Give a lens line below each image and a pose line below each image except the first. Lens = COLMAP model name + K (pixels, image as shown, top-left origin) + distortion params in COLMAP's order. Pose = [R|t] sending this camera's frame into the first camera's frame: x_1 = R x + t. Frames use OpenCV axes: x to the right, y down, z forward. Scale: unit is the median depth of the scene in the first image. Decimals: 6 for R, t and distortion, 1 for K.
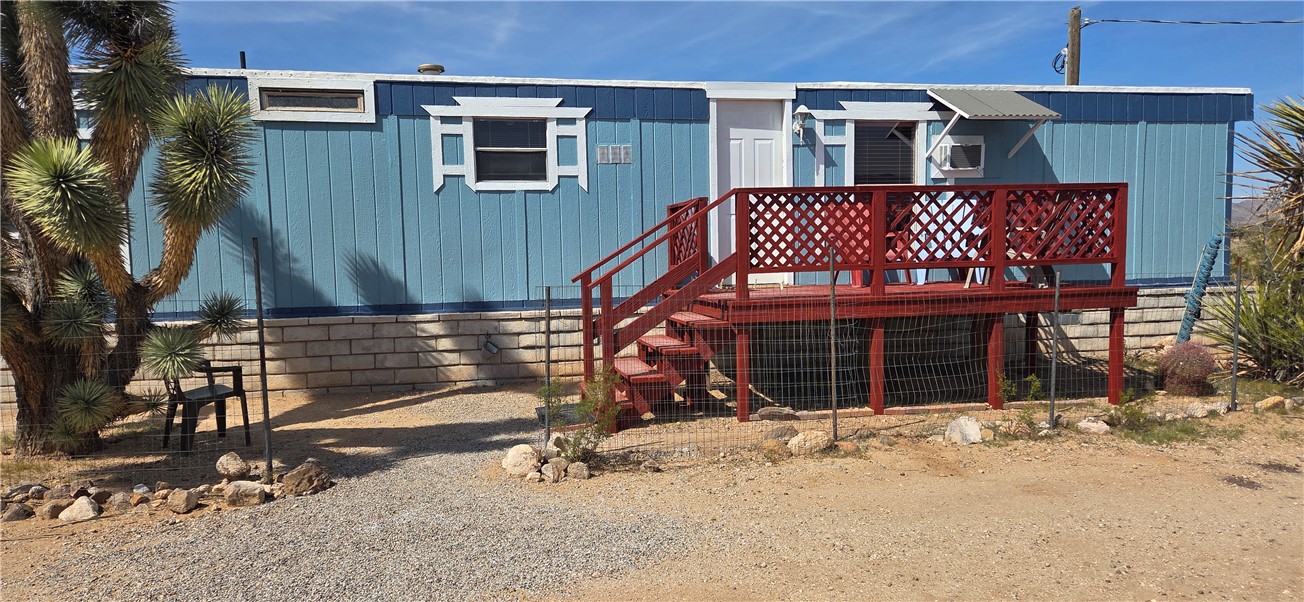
lens RADIAL K [[855.3, 0, 655.4], [0, 855.3, 304.5], [0, 0, 1]] dist [0.042038, -0.011828]
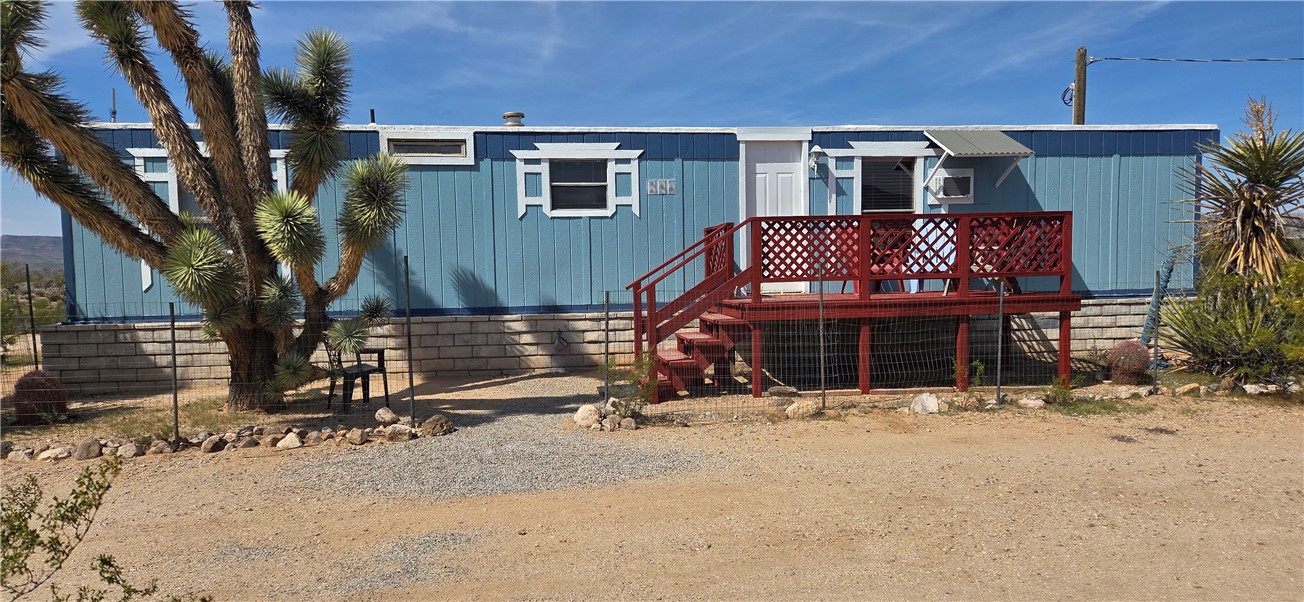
lens RADIAL K [[855.3, 0, 647.5], [0, 855.3, 304.0], [0, 0, 1]] dist [0.042038, -0.011828]
pose [[0.996964, 0.004700, -0.077716, 0.030959], [-0.006031, 0.999839, -0.016909, 0.015239], [0.077624, 0.017327, 0.996832, -0.246667]]
